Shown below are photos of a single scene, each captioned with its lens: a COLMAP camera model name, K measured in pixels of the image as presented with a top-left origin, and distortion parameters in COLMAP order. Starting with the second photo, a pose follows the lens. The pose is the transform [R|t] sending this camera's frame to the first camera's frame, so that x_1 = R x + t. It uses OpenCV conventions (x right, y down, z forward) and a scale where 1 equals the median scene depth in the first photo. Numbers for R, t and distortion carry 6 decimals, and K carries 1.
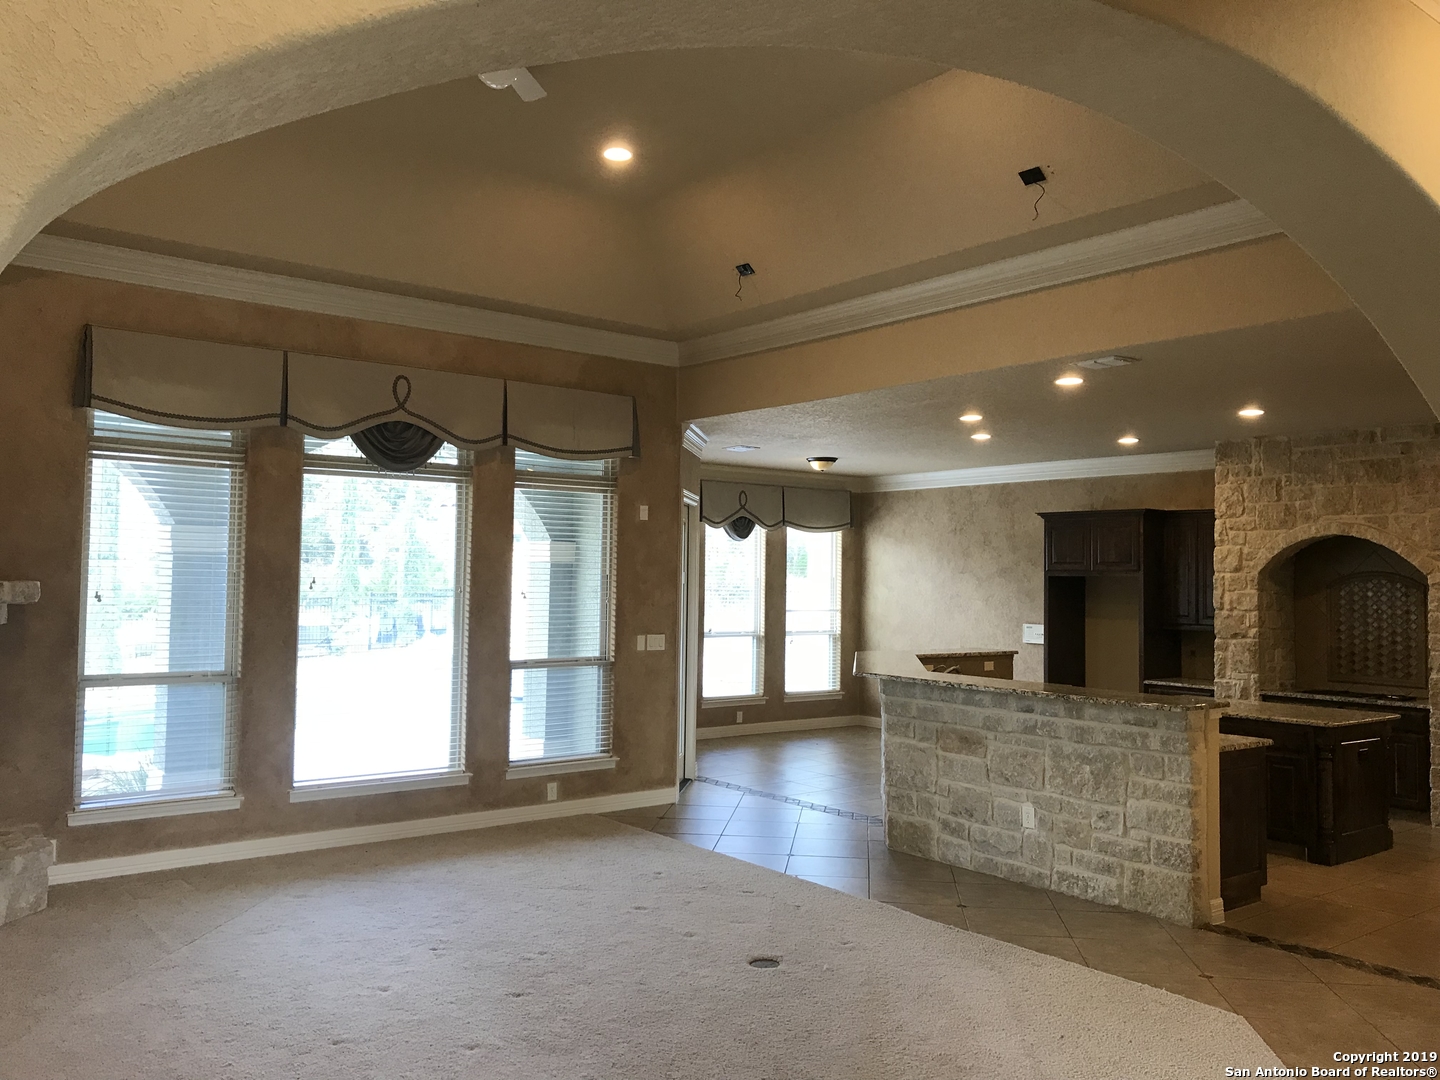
lens RADIAL K [[1183.2, 0, 716.3], [0, 1183.2, 527.2], [0, 0, 1]] dist [0.015356, -0.008660]
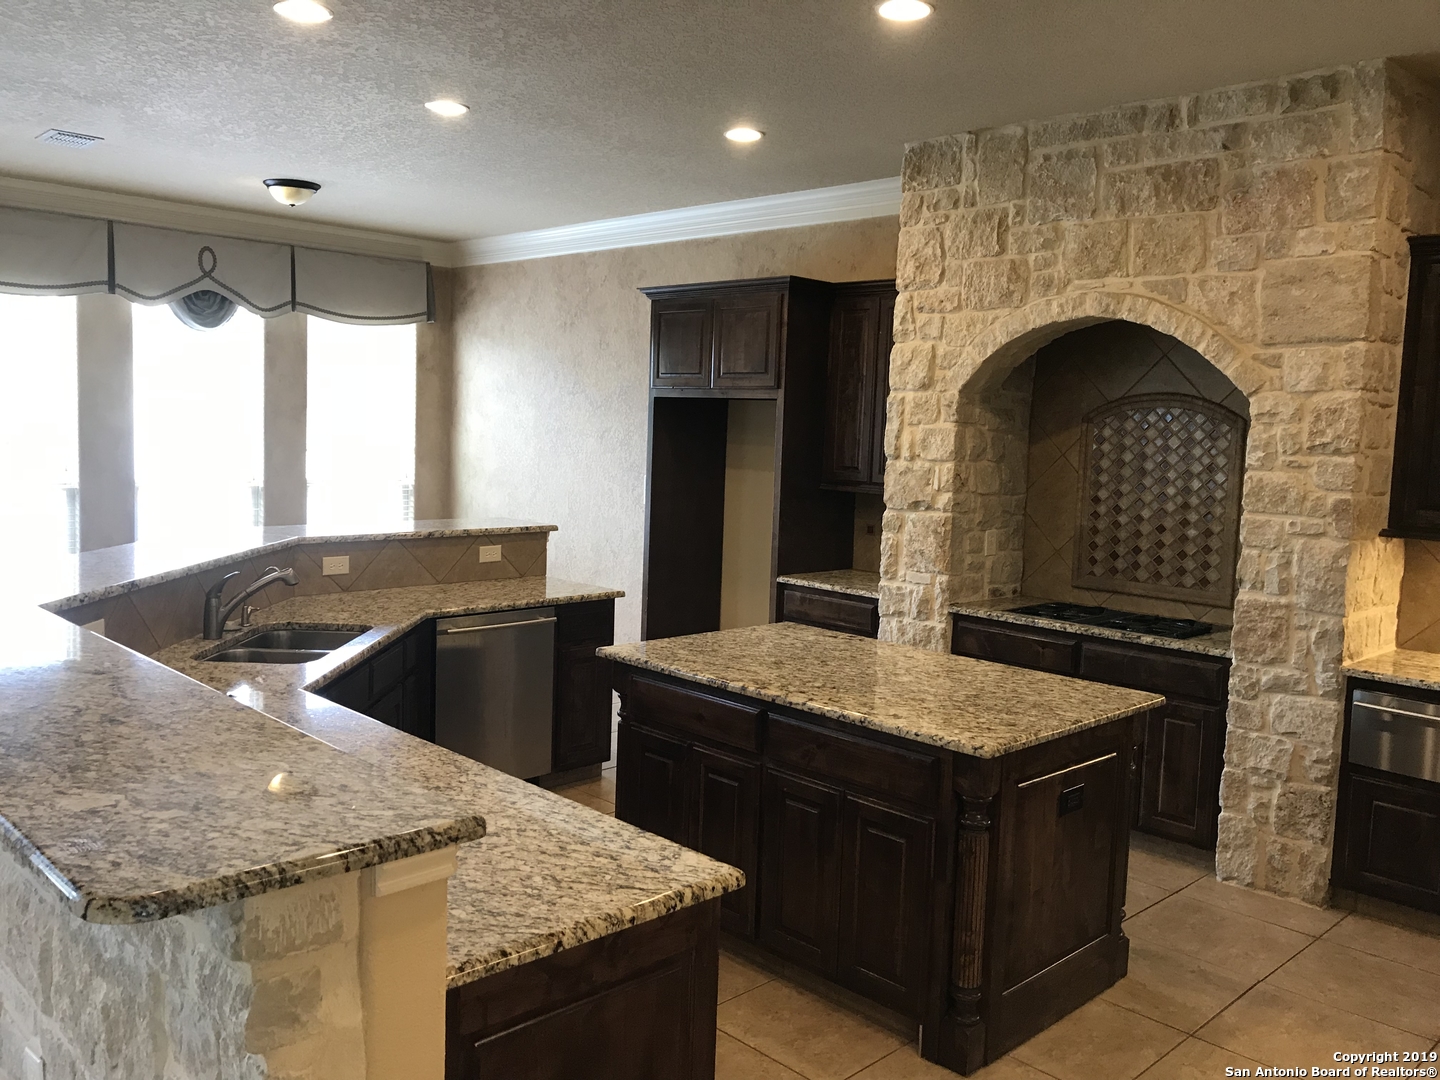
lens RADIAL K [[1183.2, 0, 727.2], [0, 1183.2, 530.1], [0, 0, 1]] dist [0.015356, -0.008660]
pose [[0.992903, 0.009750, 0.118523, 0.285832], [-0.026035, 0.990278, 0.136646, 0.029900], [-0.116038, -0.138762, 0.983504, 0.468807]]
